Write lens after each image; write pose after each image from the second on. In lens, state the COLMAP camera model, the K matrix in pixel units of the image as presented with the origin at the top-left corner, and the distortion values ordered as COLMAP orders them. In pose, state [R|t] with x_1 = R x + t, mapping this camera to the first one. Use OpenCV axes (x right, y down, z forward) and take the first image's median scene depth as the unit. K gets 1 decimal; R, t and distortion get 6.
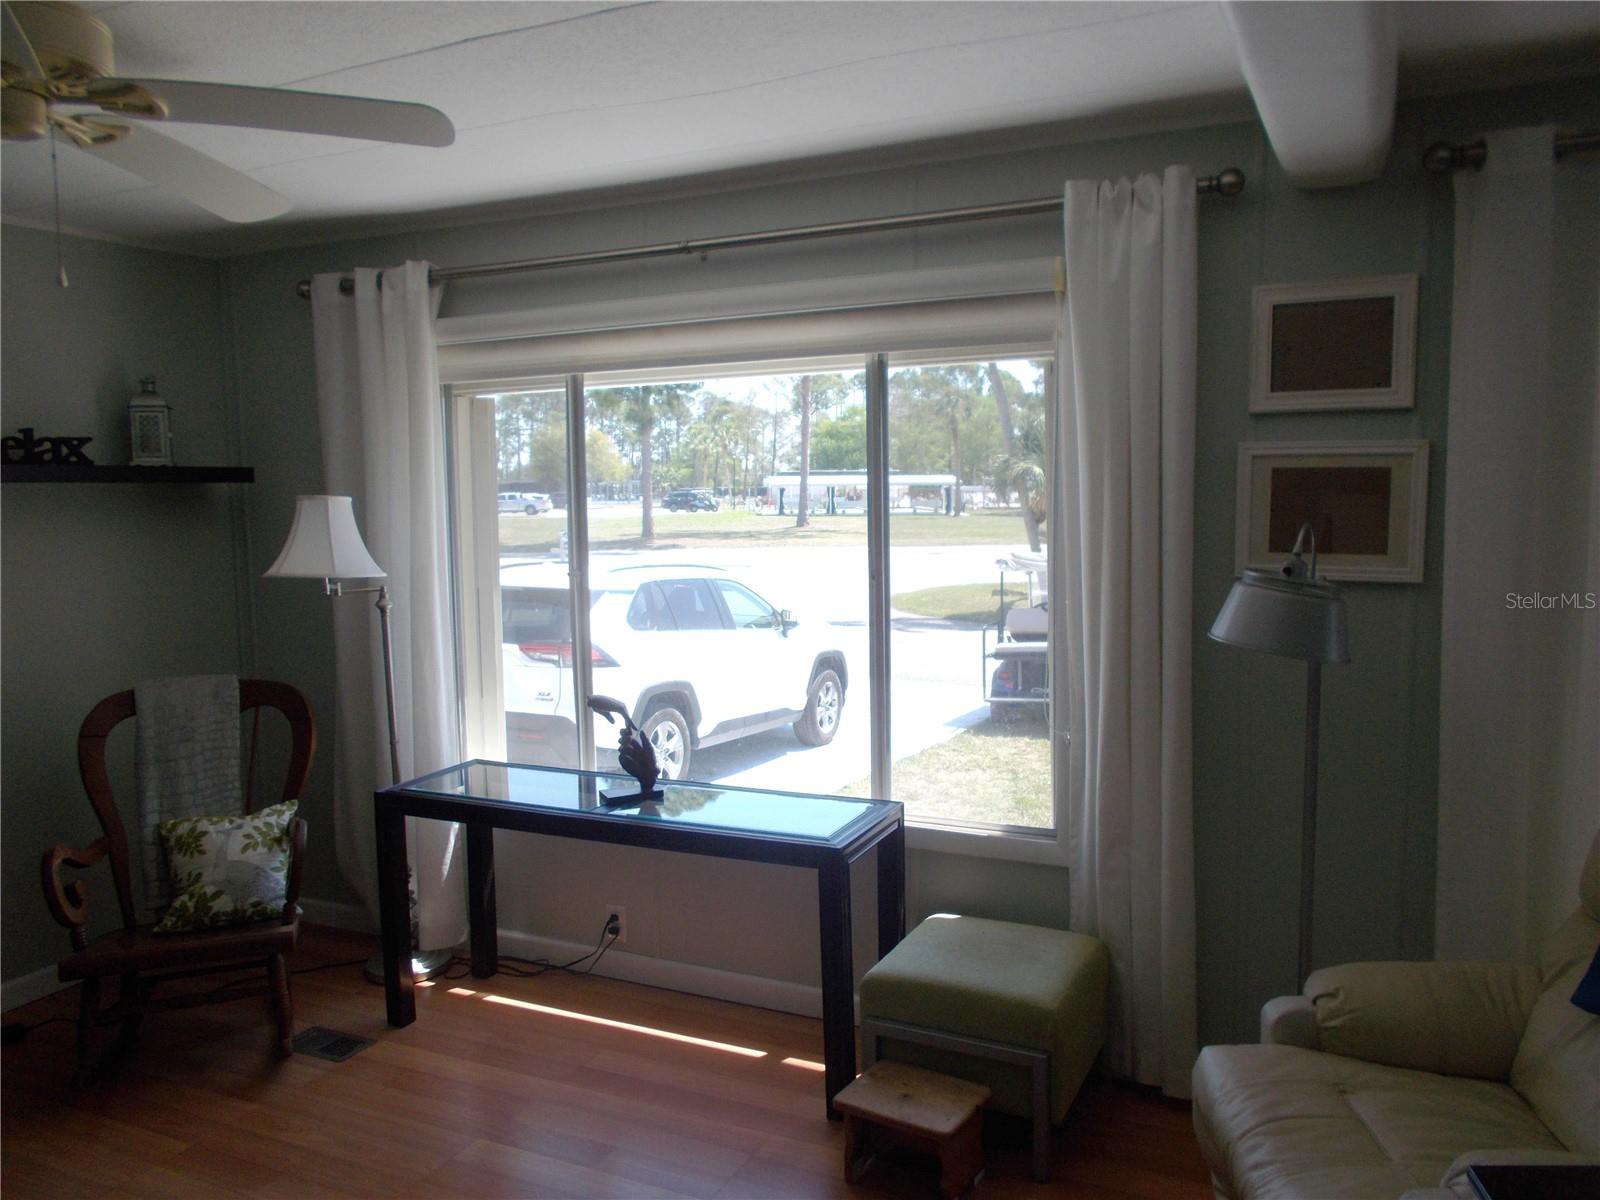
lens RADIAL K [[1227.2, 0, 807.1], [0, 1227.2, 596.0], [0, 0, 1]] dist [-0.010698, -0.001895]
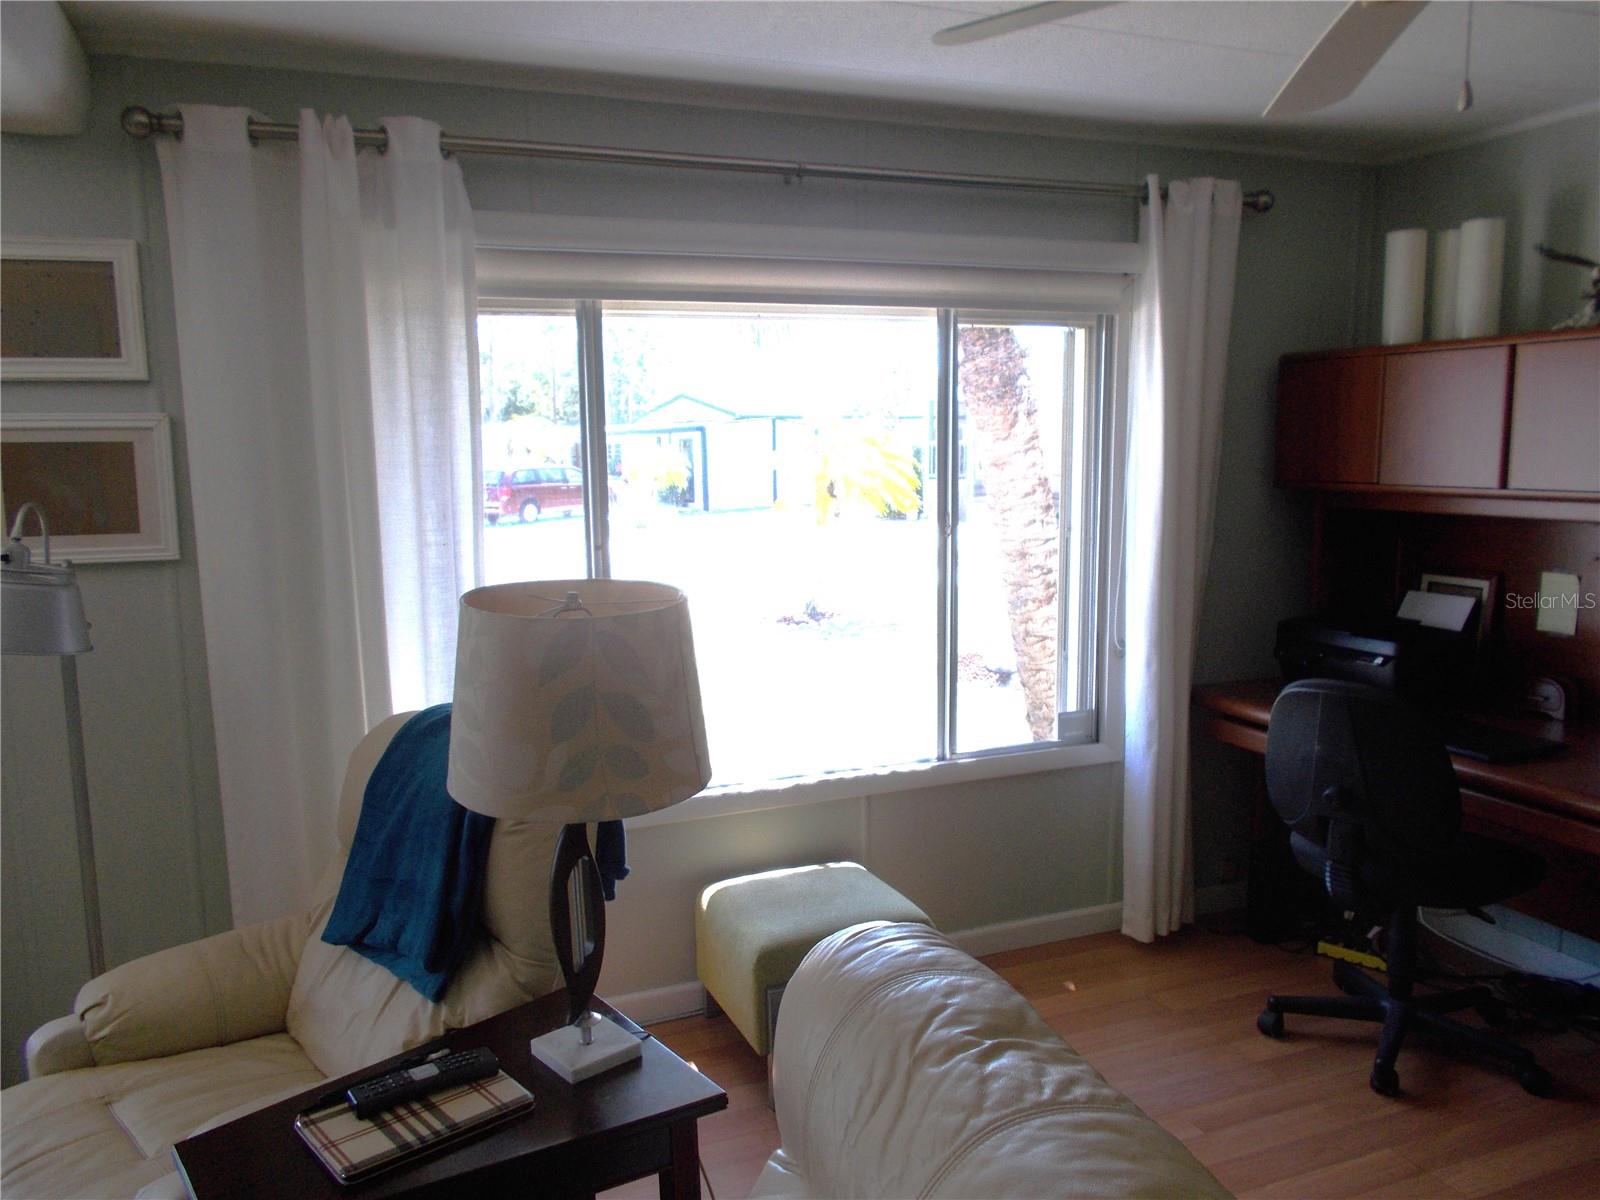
lens RADIAL K [[1227.2, 0, 807.1], [0, 1227.2, 596.0], [0, 0, 1]] dist [-0.010698, -0.001895]
pose [[0.673719, -0.095554, 0.732784, 0.128775], [0.078258, 0.995254, 0.057830, 0.001547], [-0.734832, 0.018385, 0.678000, -0.040964]]
